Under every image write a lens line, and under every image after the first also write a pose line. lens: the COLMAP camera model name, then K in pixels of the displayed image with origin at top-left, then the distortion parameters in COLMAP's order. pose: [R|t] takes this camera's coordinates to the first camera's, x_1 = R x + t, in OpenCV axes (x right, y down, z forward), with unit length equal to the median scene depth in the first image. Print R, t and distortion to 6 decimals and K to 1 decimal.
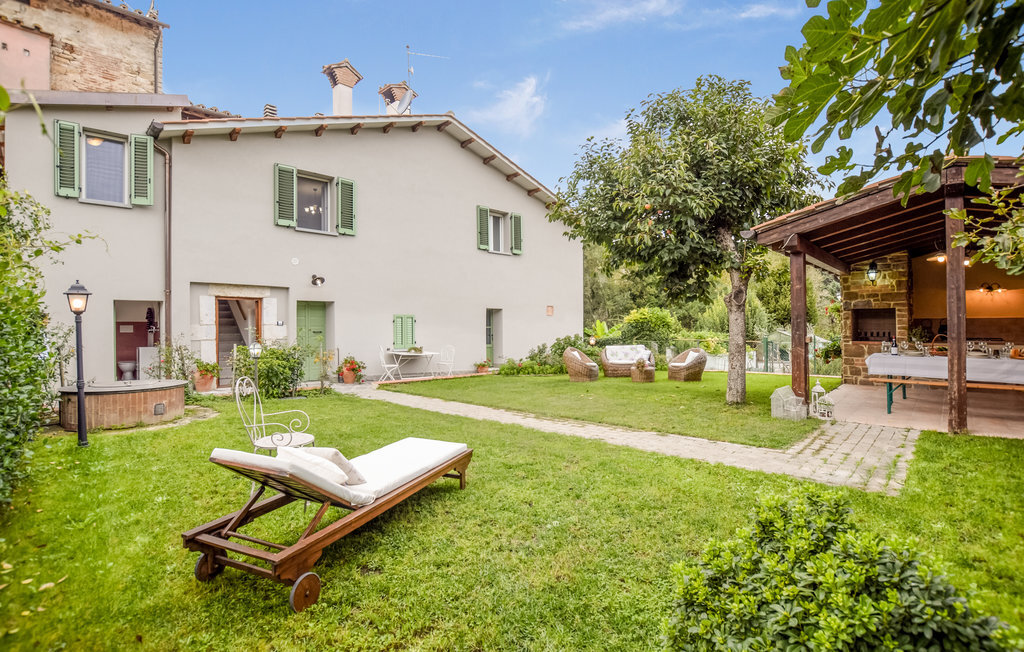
lens RADIAL K [[471.9, 0, 518.4], [0, 471.9, 317.9], [0, 0, 1]] dist [-0.011200, 0.000115]
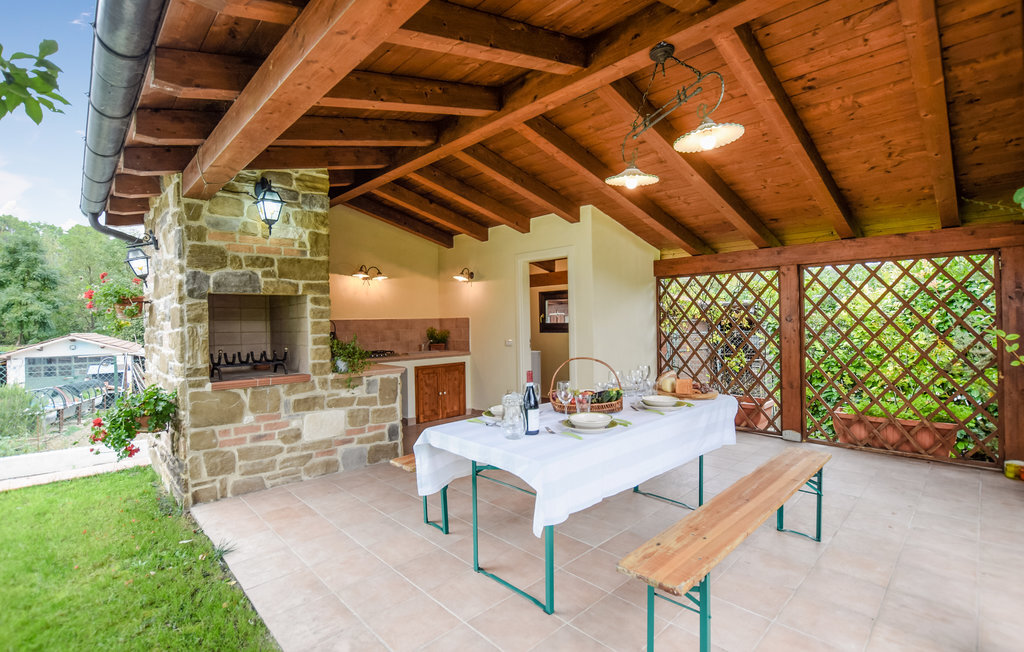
lens RADIAL K [[471.9, 0, 516.0], [0, 471.9, 321.6], [0, 0, 1]] dist [-0.011200, 0.000115]
pose [[0.065141, 0.000398, 0.997876, 0.372225], [0.004096, 0.999991, -0.000666, 0.004017], [-0.997868, 0.004131, 0.065139, 0.756171]]
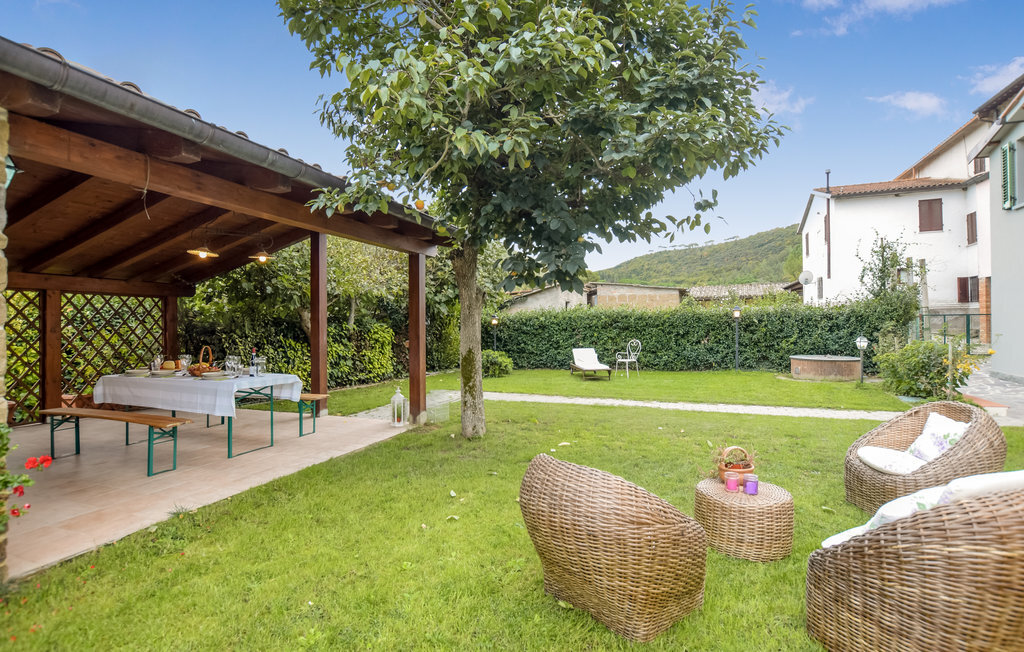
lens RADIAL K [[471.9, 0, 506.8], [0, 471.9, 327.6], [0, 0, 1]] dist [-0.011200, 0.000115]
pose [[-0.910277, 0.026422, -0.413156, 0.574054], [0.033252, 0.999403, -0.009347, 0.025921], [0.412662, -0.022247, -0.910612, 1.355868]]
